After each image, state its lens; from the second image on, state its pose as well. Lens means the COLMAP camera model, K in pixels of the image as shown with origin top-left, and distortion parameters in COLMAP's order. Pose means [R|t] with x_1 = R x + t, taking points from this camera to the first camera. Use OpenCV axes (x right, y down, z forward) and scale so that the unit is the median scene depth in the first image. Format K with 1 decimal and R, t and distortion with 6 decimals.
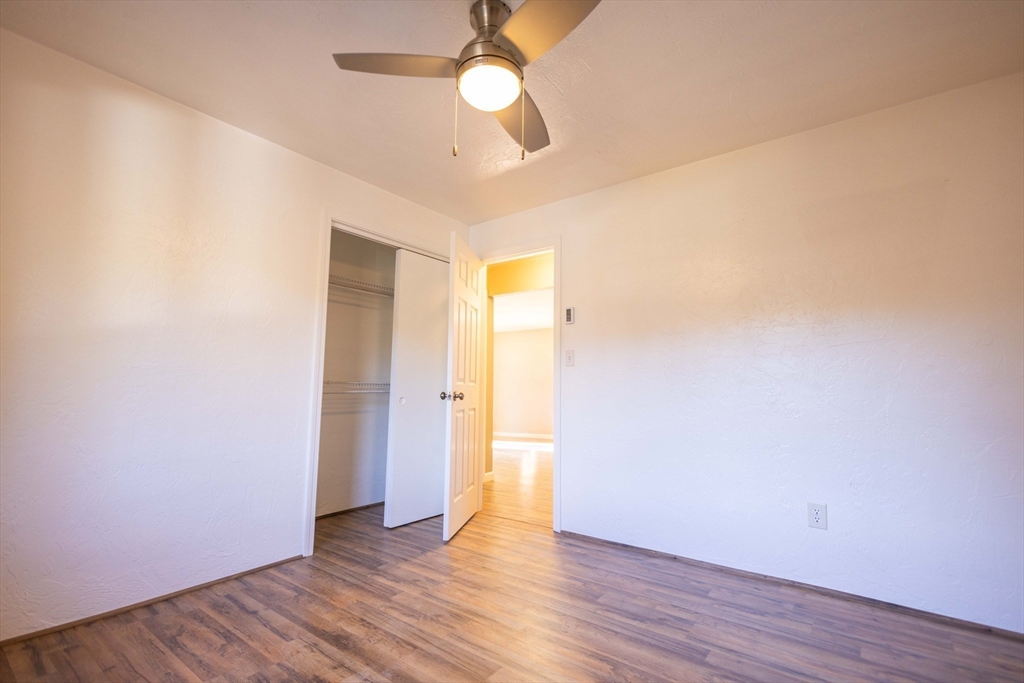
lens RADIAL K [[470.2, 0, 514.8], [0, 470.2, 342.9], [0, 0, 1]] dist [0.008496, -0.004206]
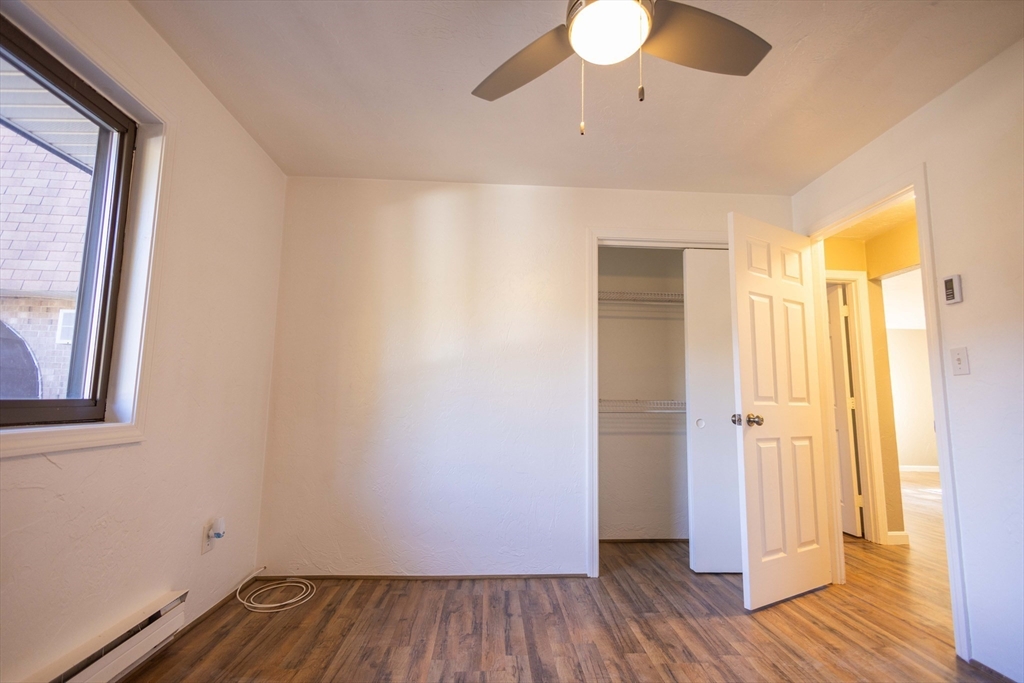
lens RADIAL K [[470.2, 0, 511.3], [0, 470.2, 341.0], [0, 0, 1]] dist [0.008496, -0.004206]
pose [[0.643331, -0.092965, -0.759923, 0.236561], [0.064562, 0.995652, -0.067147, 0.011662], [0.762861, -0.005864, 0.646535, 0.217347]]
